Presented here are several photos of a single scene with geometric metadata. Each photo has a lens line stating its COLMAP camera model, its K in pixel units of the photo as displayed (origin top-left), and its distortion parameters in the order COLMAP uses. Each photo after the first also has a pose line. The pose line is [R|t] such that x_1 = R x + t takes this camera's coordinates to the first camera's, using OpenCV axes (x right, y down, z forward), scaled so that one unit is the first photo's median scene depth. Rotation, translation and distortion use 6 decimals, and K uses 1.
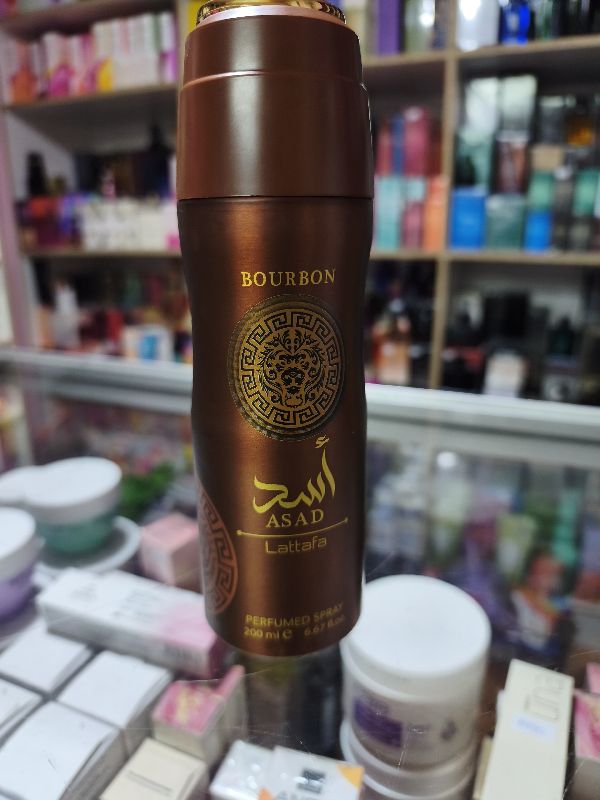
lens RADIAL K [[578.4, 0, 304.9], [0, 578.4, 396.9], [0, 0, 1]] dist [-0.088304, 0.032152]
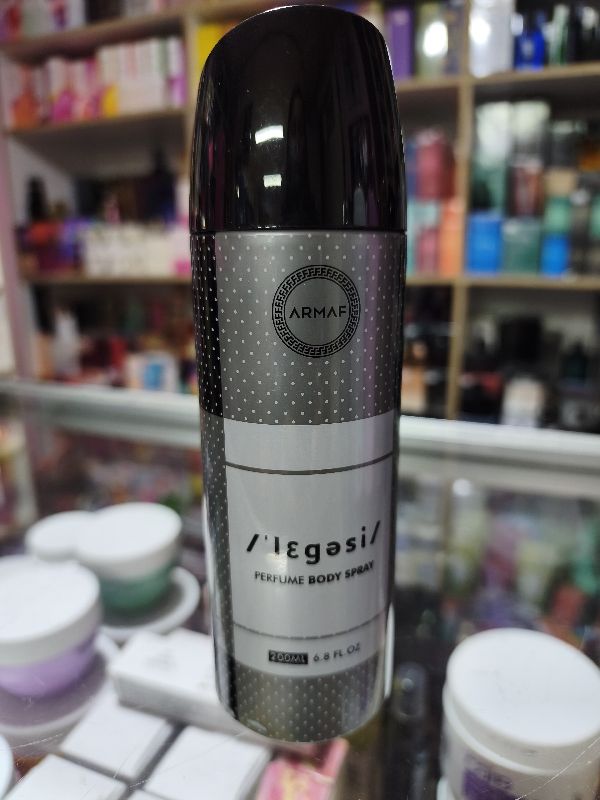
lens RADIAL K [[578.4, 0, 299.6], [0, 578.4, 399.3], [0, 0, 1]] dist [-0.088304, 0.032152]
pose [[0.999762, -0.010078, 0.019370, -0.053714], [0.010755, 0.999324, -0.035163, -0.010147], [-0.019002, 0.035363, 0.999194, 0.024323]]
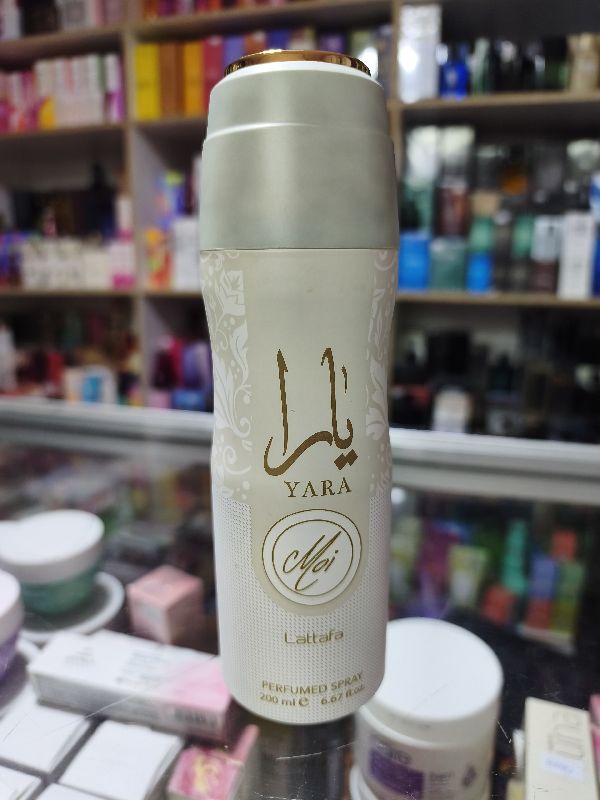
lens RADIAL K [[578.4, 0, 300.4], [0, 578.4, 399.8], [0, 0, 1]] dist [-0.088304, 0.032152]
pose [[0.993562, -0.016633, 0.112066, -0.036818], [0.023215, 0.998065, -0.057690, -0.004813], [-0.110890, 0.059920, 0.992025, 0.004705]]
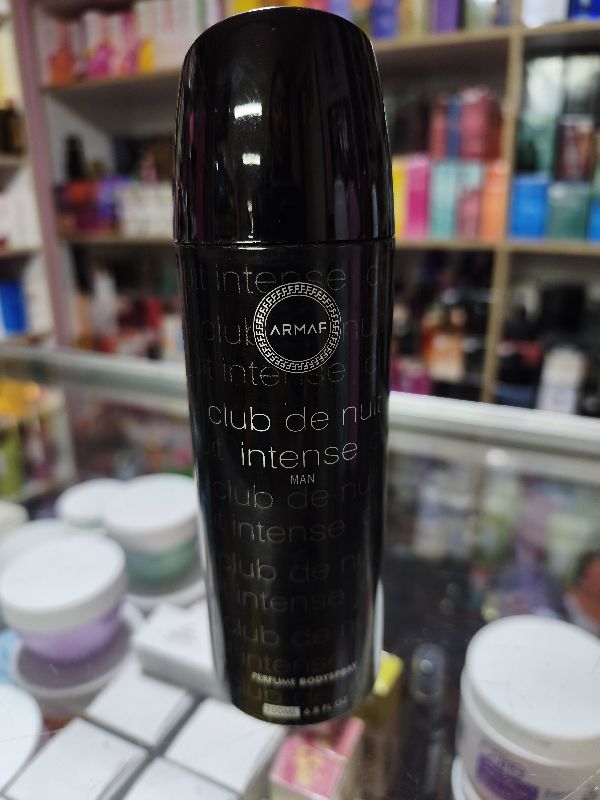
lens RADIAL K [[578.4, 0, 302.9], [0, 578.4, 397.4], [0, 0, 1]] dist [-0.088304, 0.032152]
pose [[0.999144, 0.012009, -0.039590, -0.048015], [-0.010734, 0.999422, 0.032260, -0.020230], [0.039955, -0.031807, 0.998695, 0.028941]]
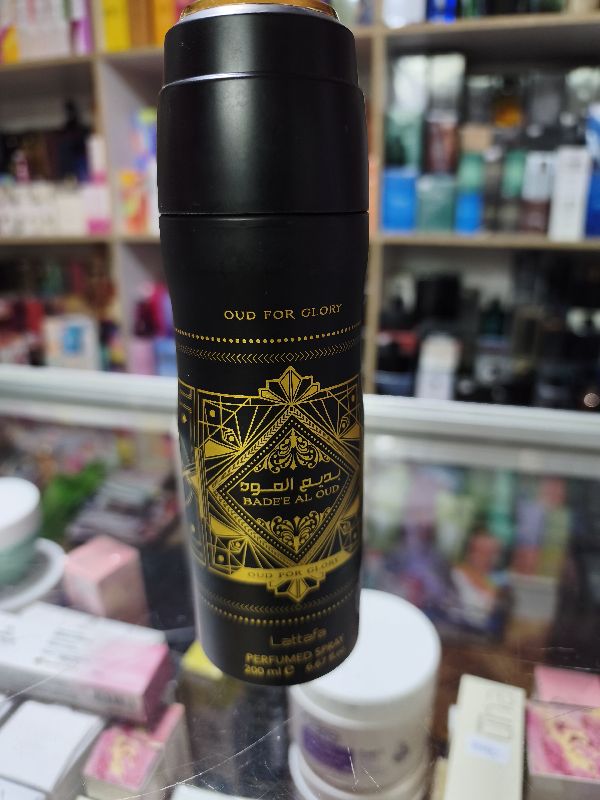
lens RADIAL K [[578.4, 0, 306.3], [0, 578.4, 398.6], [0, 0, 1]] dist [-0.088304, 0.032152]
pose [[0.993031, -0.039586, 0.111002, 0.002930], [0.035229, 0.998540, 0.040949, -0.015578], [-0.112461, -0.036753, 0.992976, 0.021800]]
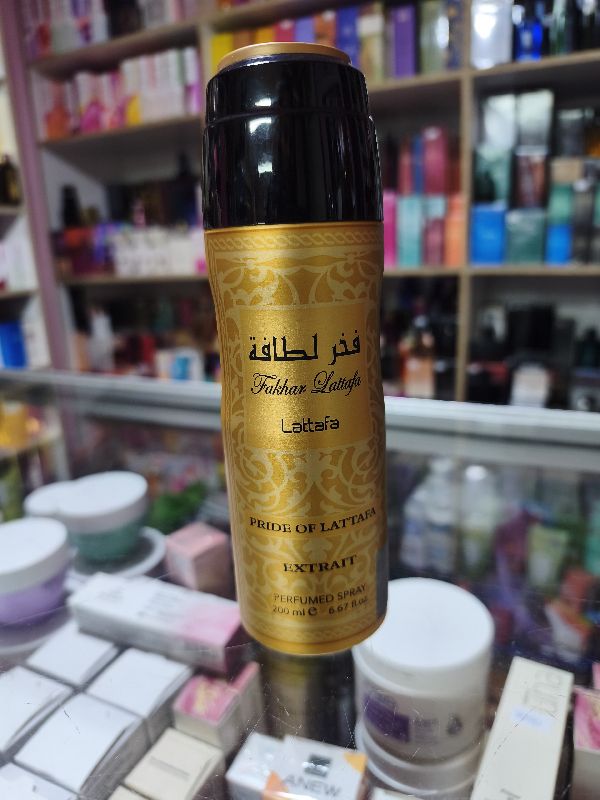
lens RADIAL K [[578.4, 0, 306.2], [0, 578.4, 402.9], [0, 0, 1]] dist [-0.088304, 0.032152]
pose [[0.998068, -0.022093, -0.058079, 0.014735], [0.020751, 0.999506, -0.023606, 0.004203], [0.058572, 0.022356, 0.998033, -0.018786]]
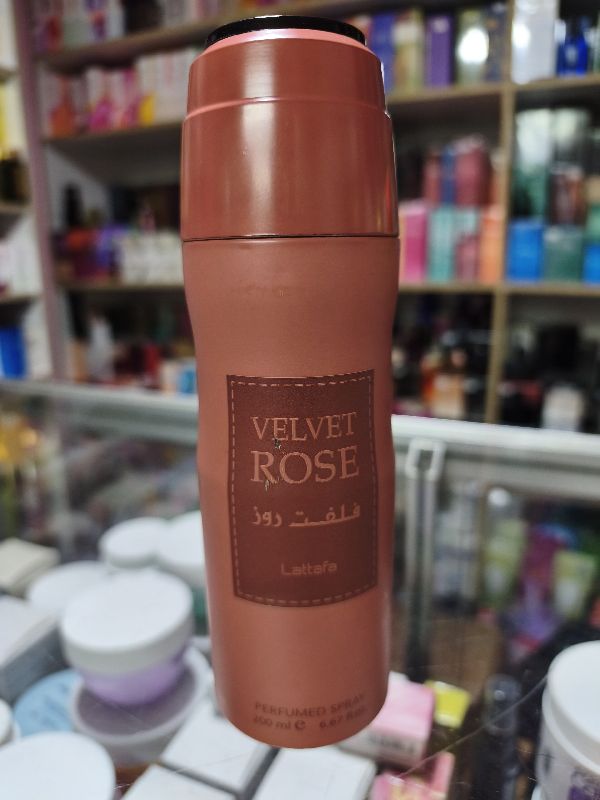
lens RADIAL K [[578.4, 0, 295.8], [0, 578.4, 399.2], [0, 0, 1]] dist [-0.088304, 0.032152]
pose [[0.999916, -0.003907, -0.012334, -0.093884], [0.003312, 0.998846, -0.047909, -0.010546], [0.012507, 0.047864, 0.998776, 0.026854]]
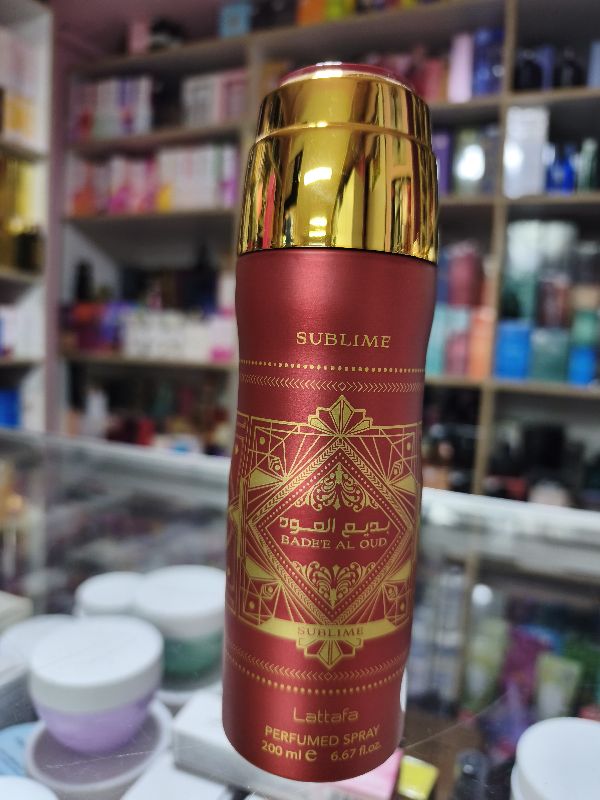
lens RADIAL K [[578.4, 0, 293.5], [0, 578.4, 404.2], [0, 0, 1]] dist [-0.088304, 0.032152]
pose [[0.997953, 0.063530, -0.007361, -0.089878], [-0.063732, 0.978285, -0.197222, 0.008892], [-0.005329, 0.197287, 0.980331, 0.014414]]
